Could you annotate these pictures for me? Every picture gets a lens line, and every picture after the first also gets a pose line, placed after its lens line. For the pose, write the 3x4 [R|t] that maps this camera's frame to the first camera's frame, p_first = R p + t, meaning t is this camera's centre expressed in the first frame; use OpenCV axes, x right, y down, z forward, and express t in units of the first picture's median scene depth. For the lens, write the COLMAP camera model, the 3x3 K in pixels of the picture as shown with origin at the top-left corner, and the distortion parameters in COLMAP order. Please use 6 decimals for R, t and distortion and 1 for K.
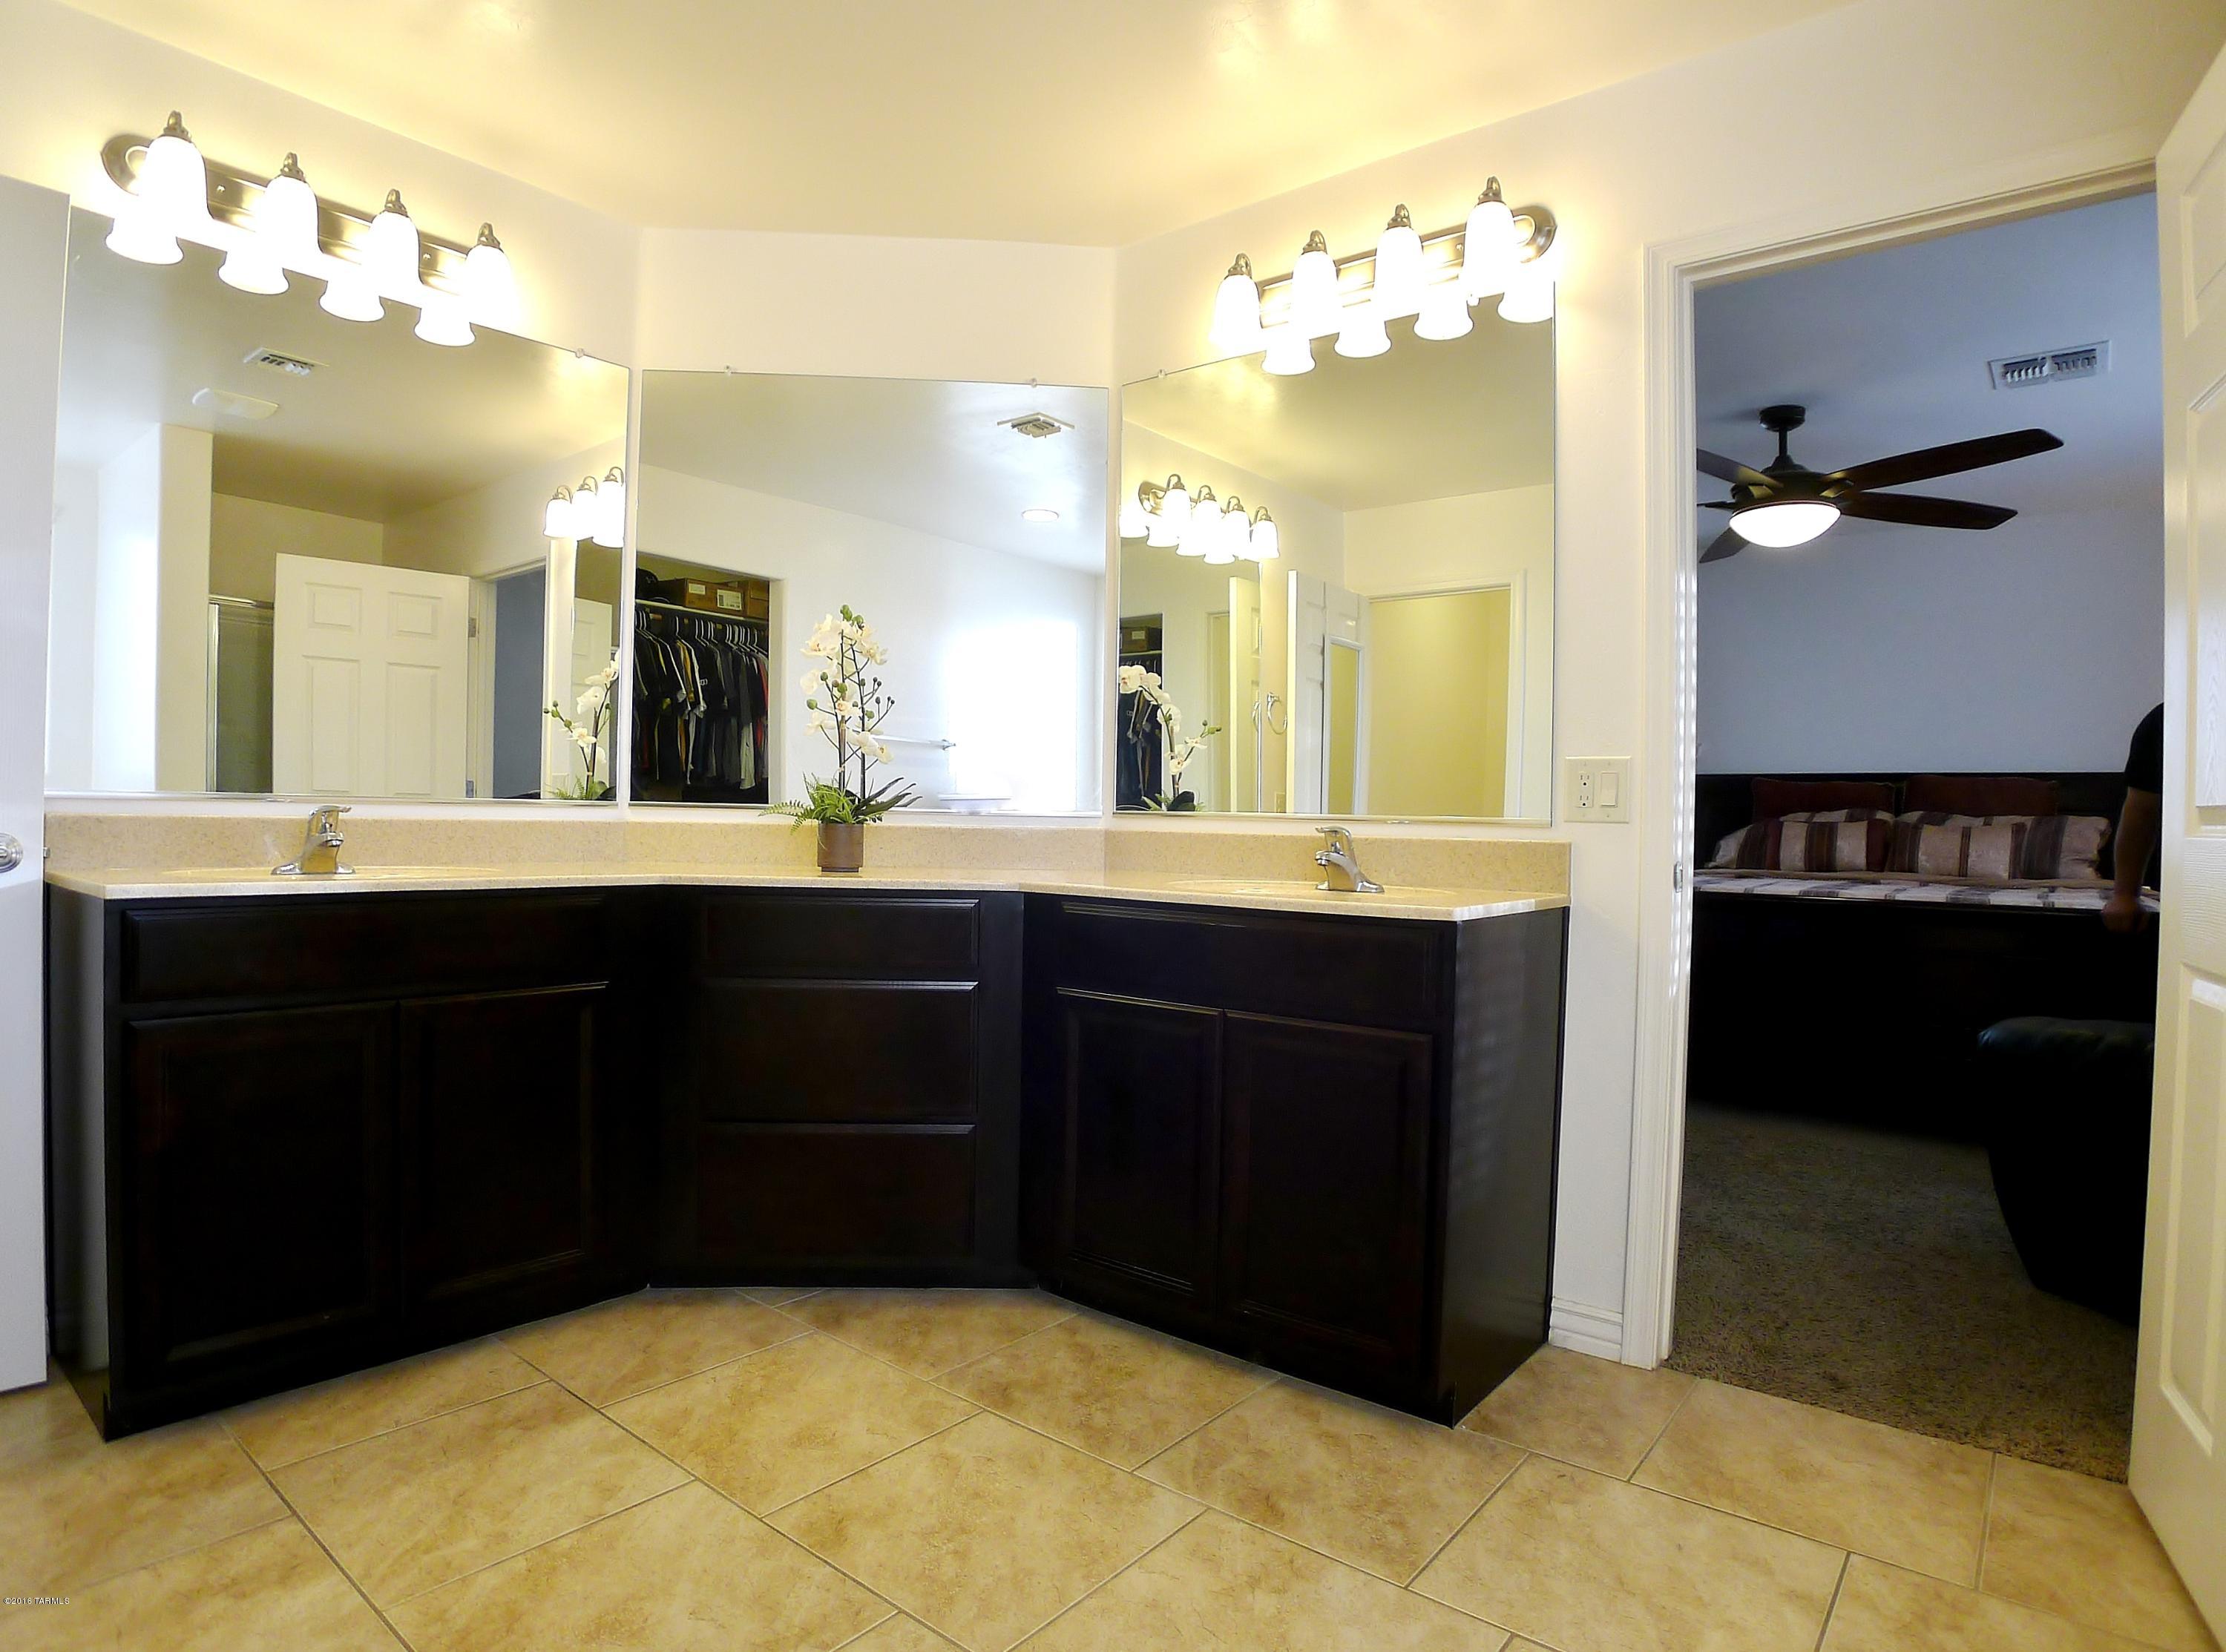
lens RADIAL K [[1217.5, 0, 1074.1], [0, 1217.5, 834.0], [0, 0, 1]] dist [-0.093247, 0.019255]
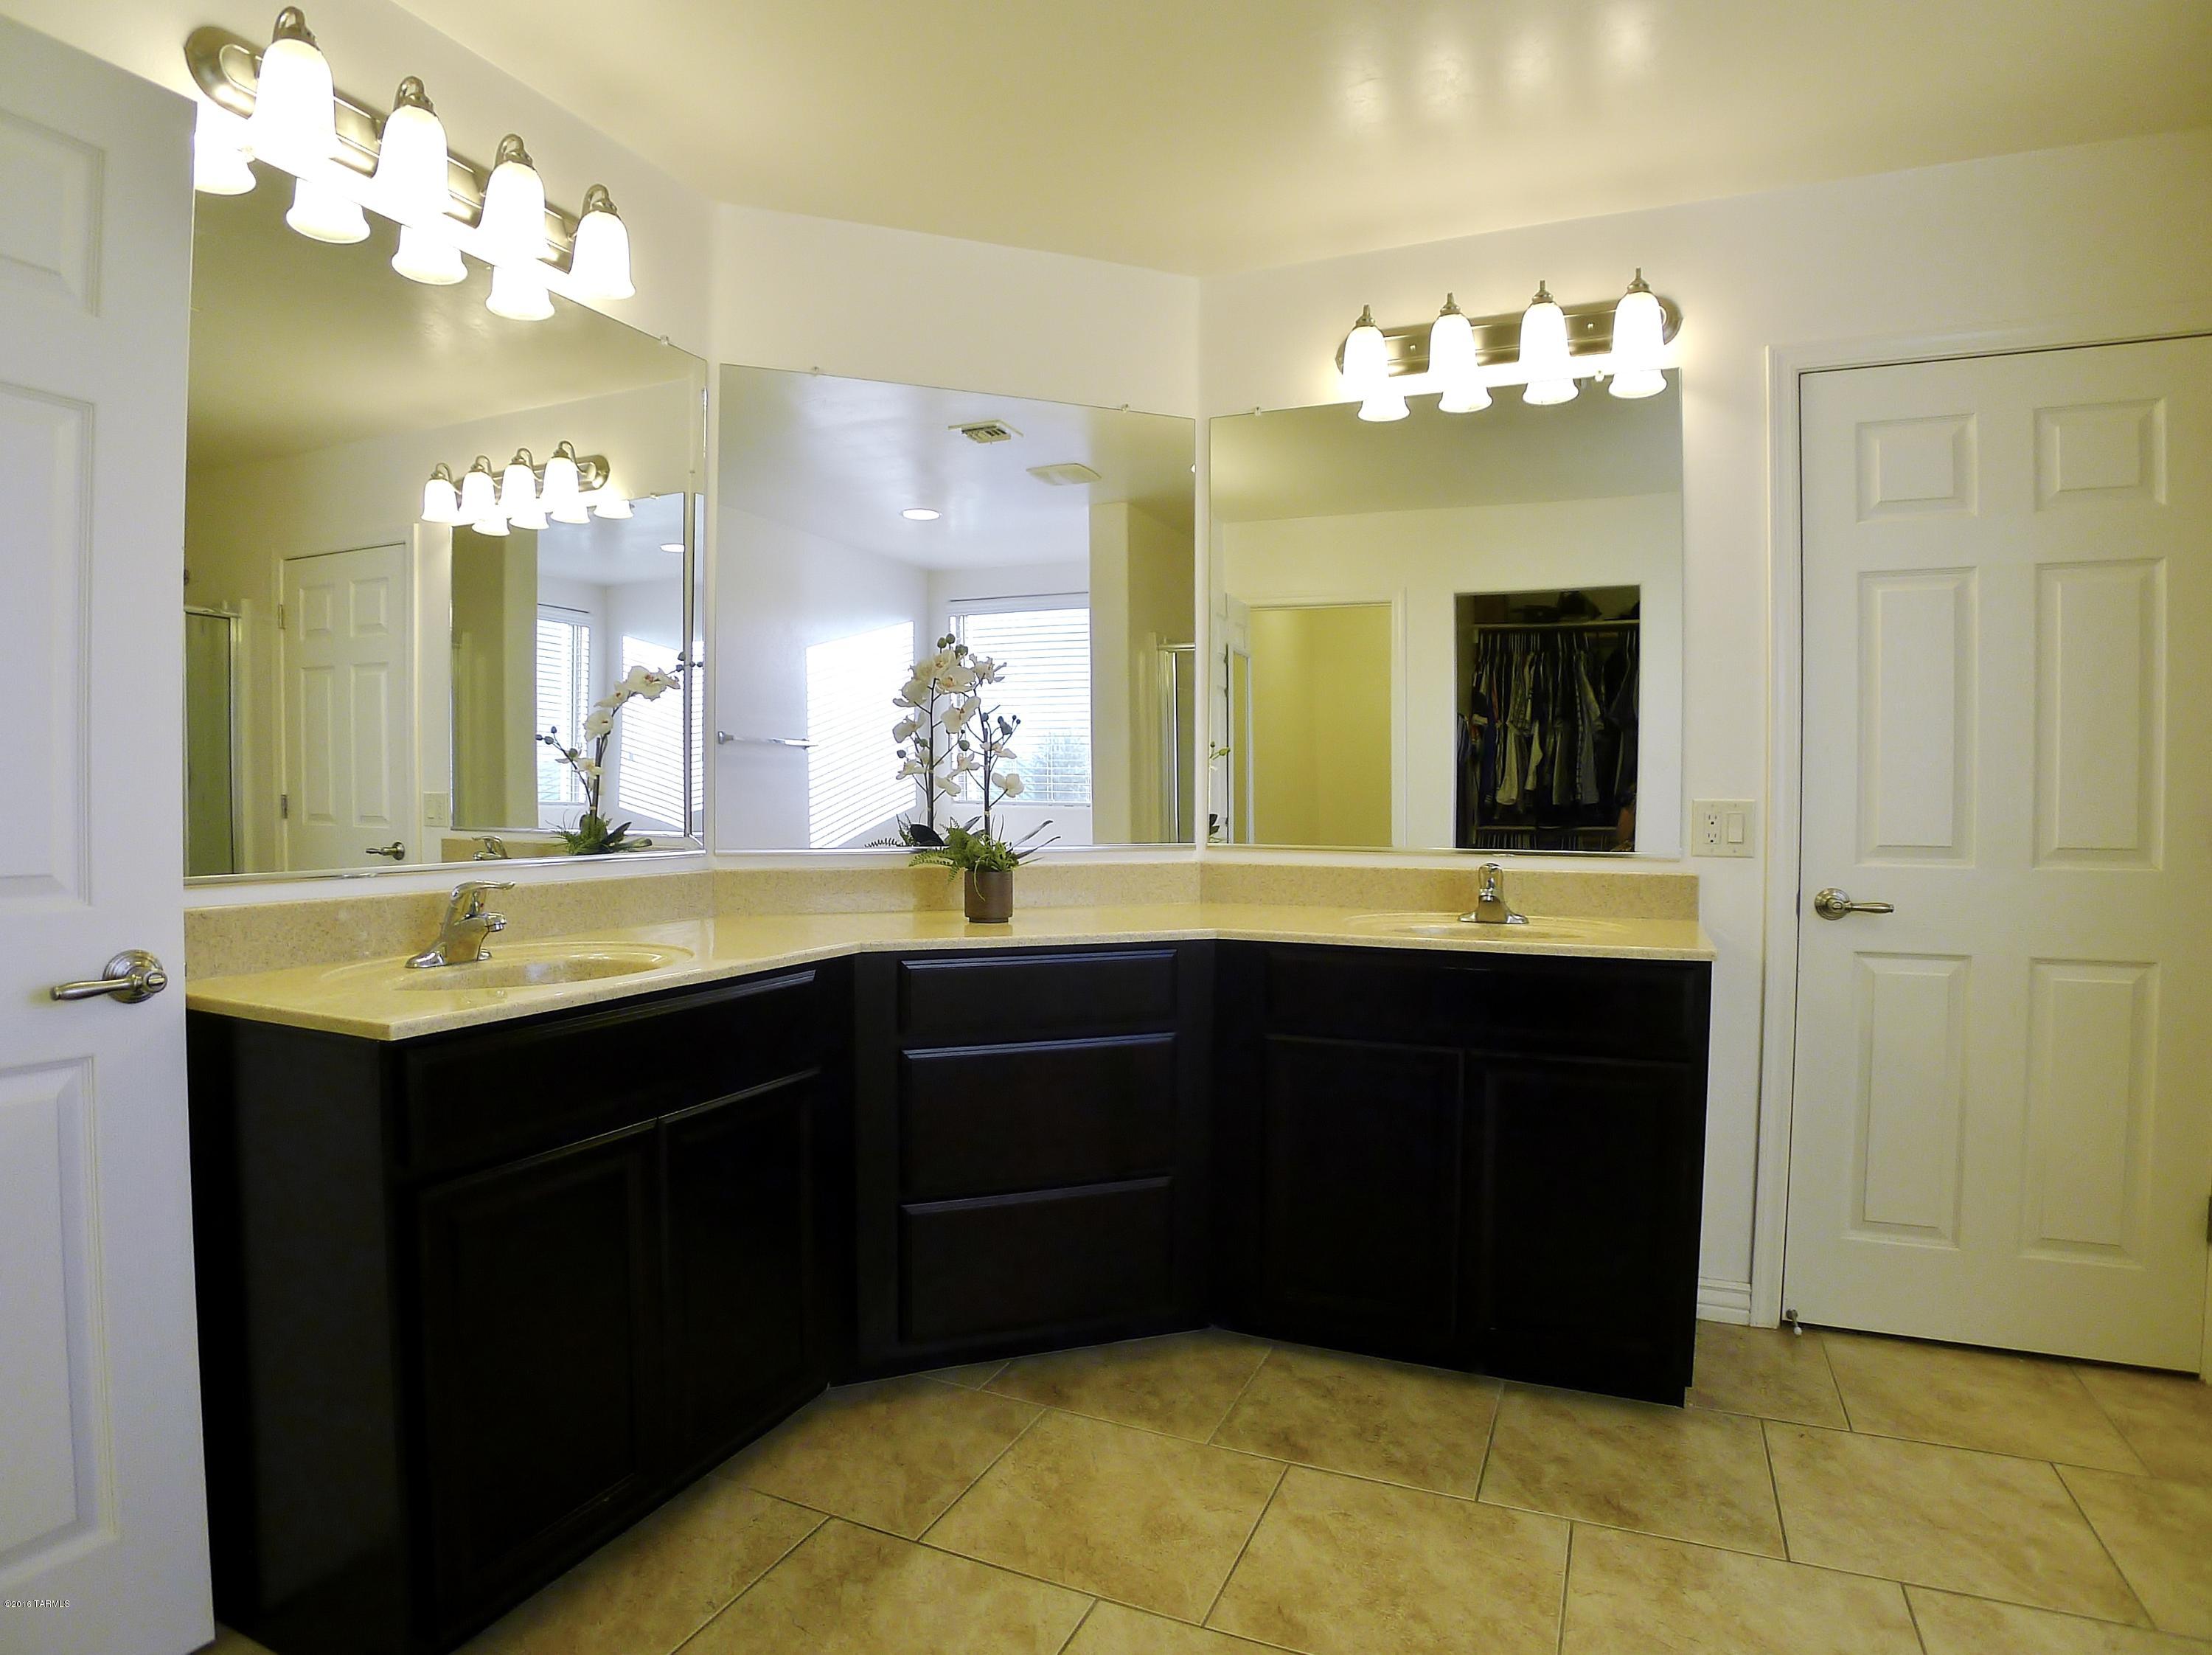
lens RADIAL K [[1209.5, 0, 1071.2], [0, 1209.5, 827.6], [0, 0, 1]] dist [-0.092347, 0.020522]
pose [[0.963648, -0.023054, 0.266177, -0.502257], [0.018410, 0.999632, 0.019929, -0.078519], [-0.266539, -0.014304, 0.963718, 0.096315]]
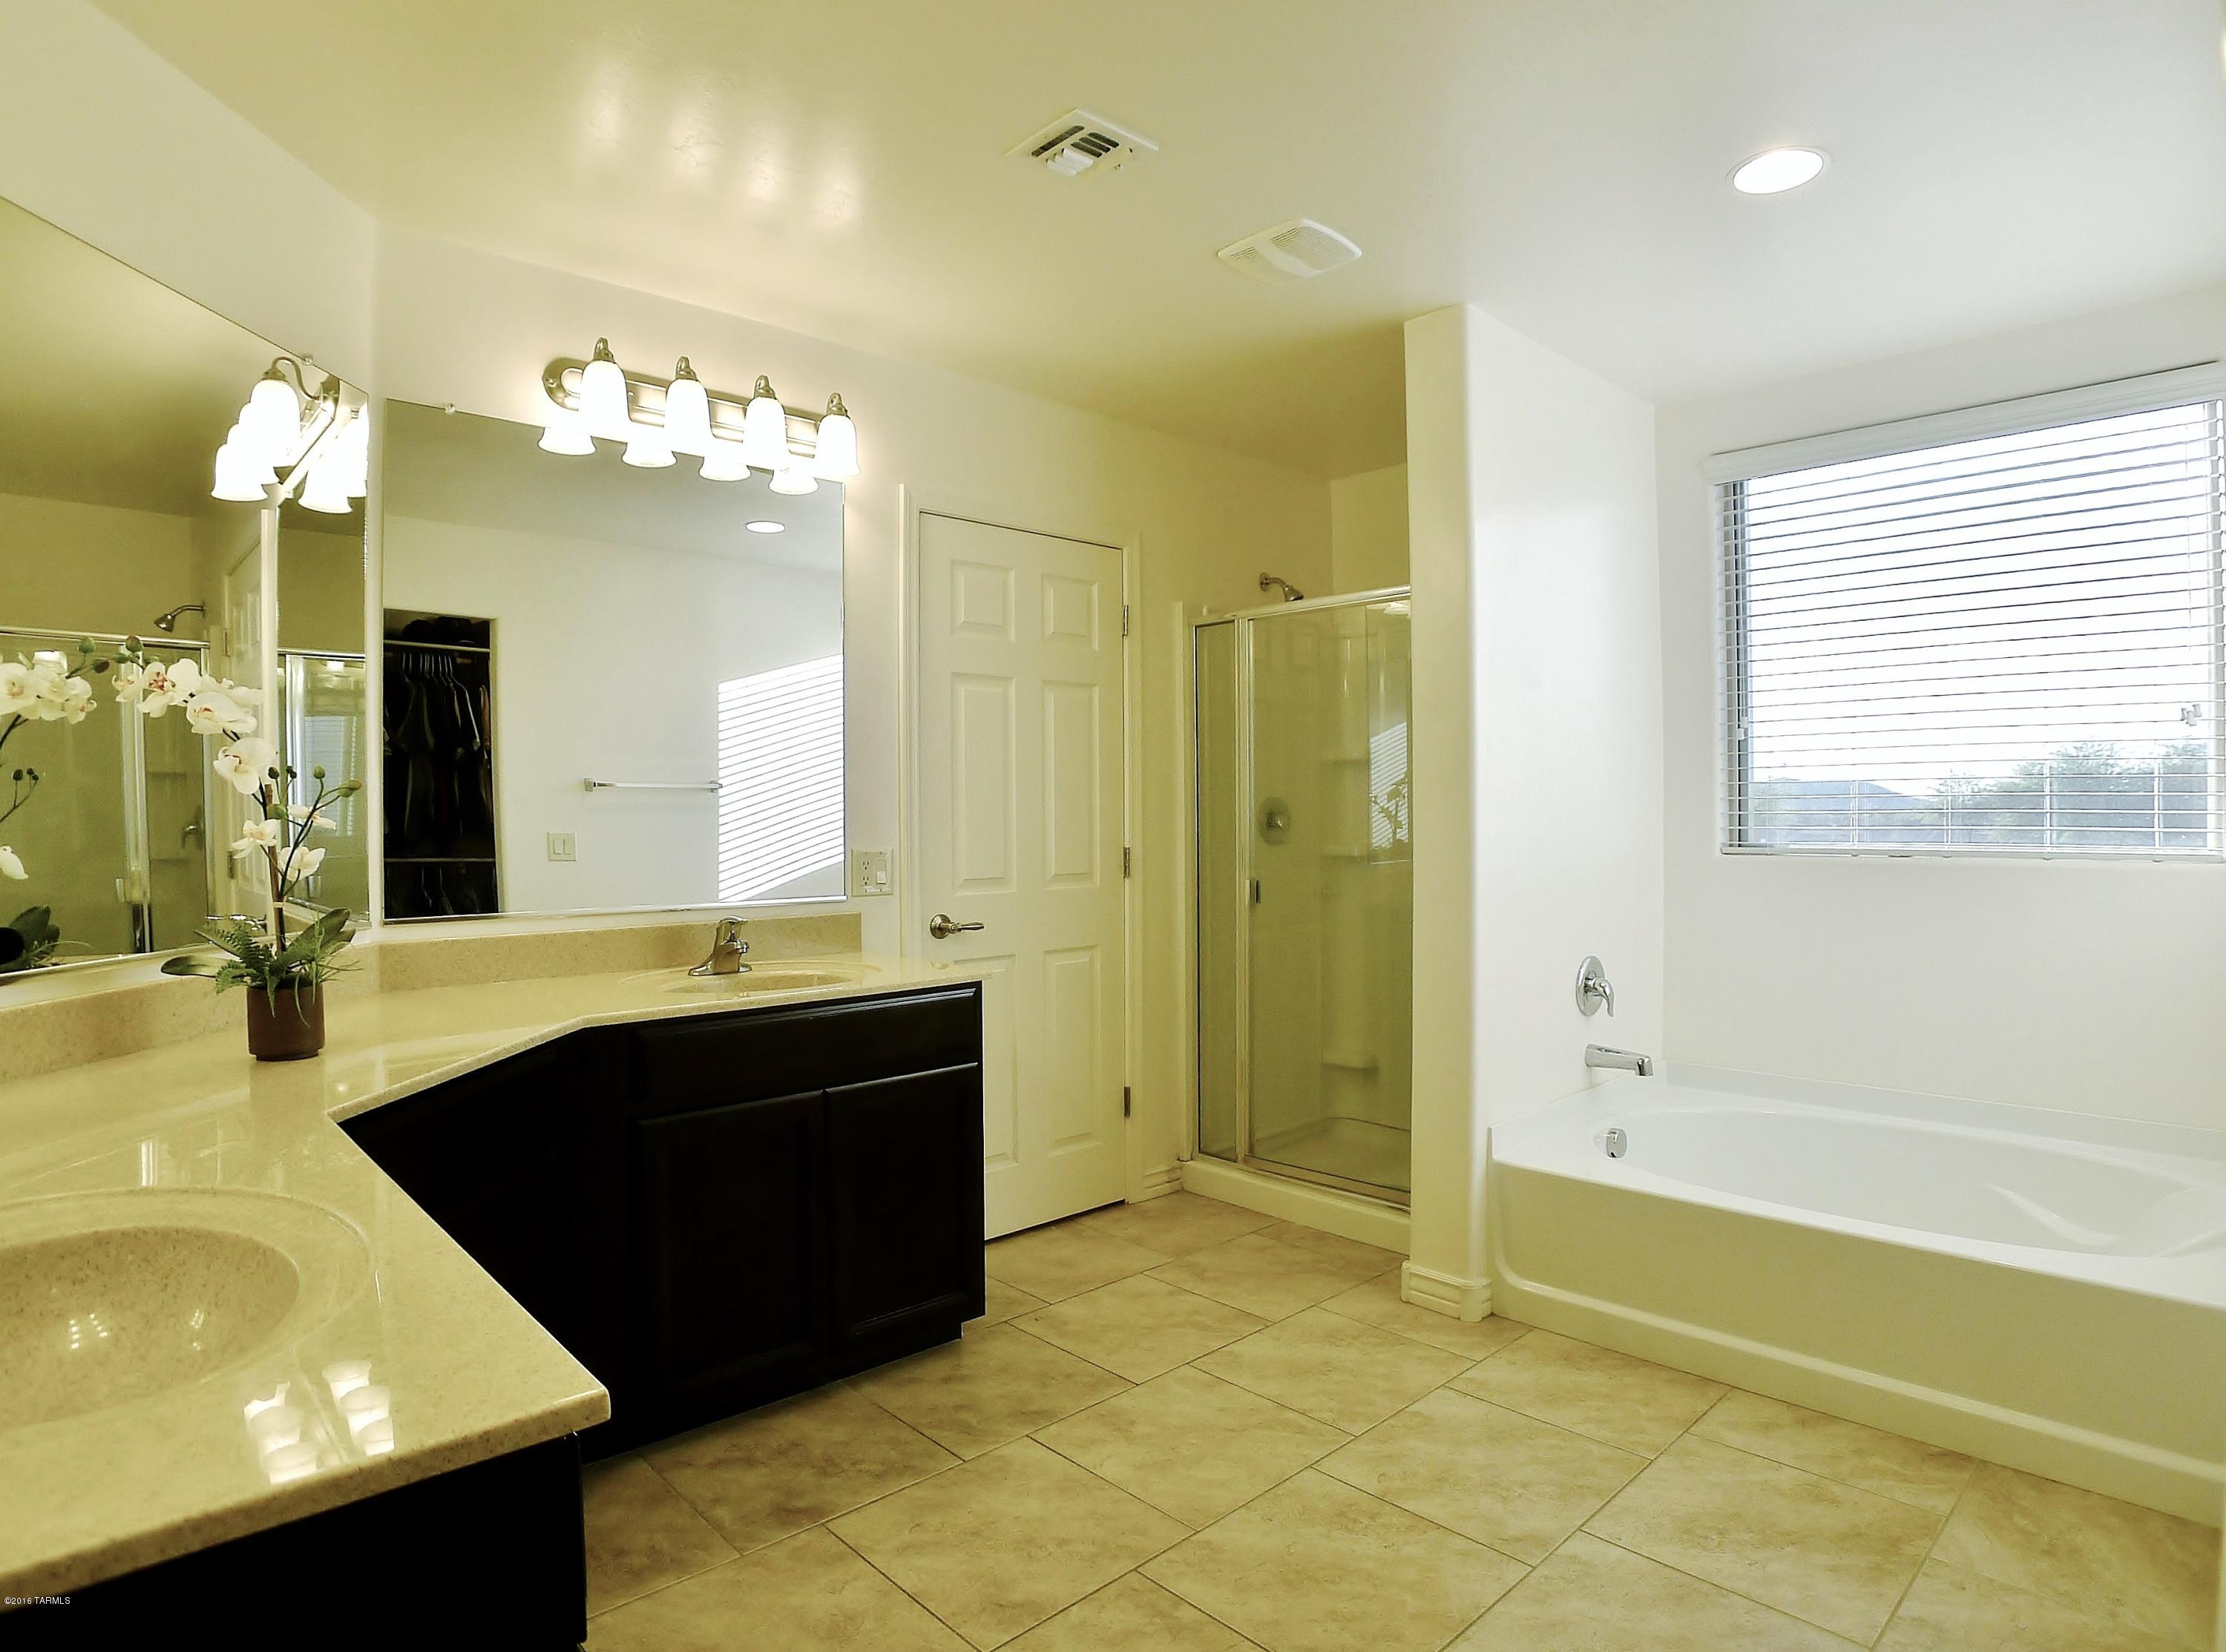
lens RADIAL K [[1225.4, 0, 1113.0], [0, 1225.4, 826.0], [0, 0, 1]] dist [-0.155124, 0.061517]
pose [[0.104881, -0.029386, 0.994051, -1.008056], [0.018728, 0.999444, 0.027569, -0.135189], [-0.994308, 0.015725, 0.105373, 0.634303]]
